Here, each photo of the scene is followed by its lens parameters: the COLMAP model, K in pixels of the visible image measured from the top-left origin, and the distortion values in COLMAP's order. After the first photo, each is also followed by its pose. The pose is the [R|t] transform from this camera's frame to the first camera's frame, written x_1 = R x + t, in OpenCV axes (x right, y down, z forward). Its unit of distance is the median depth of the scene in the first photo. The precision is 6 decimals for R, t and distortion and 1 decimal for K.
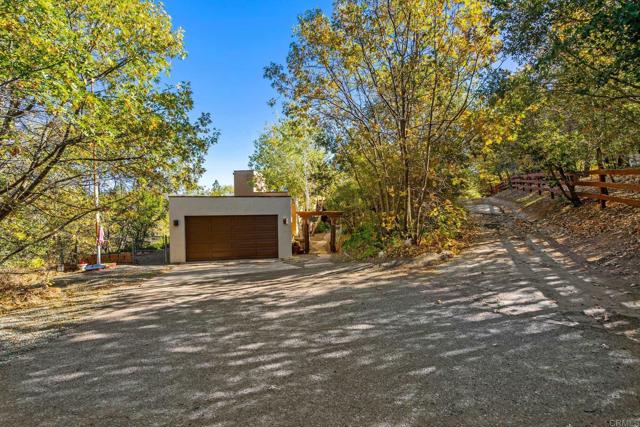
lens RADIAL K [[292.3, 0, 319.5], [0, 292.3, 214.8], [0, 0, 1]] dist [-0.002514, 0.001671]
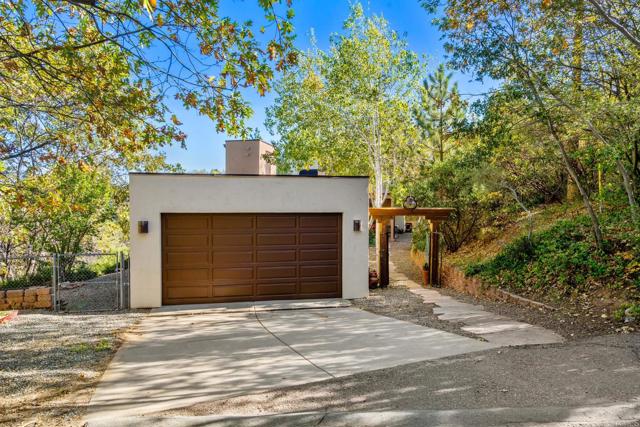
lens RADIAL K [[403.7, 0, 320.4], [0, 403.7, 215.1], [0, 0, 1]] dist [0.004304, 0.000699]
pose [[0.999745, 0.009581, 0.020461, -0.195233], [-0.009380, 0.999907, -0.009913, 0.011486], [-0.020554, 0.009719, 0.999742, 0.293419]]
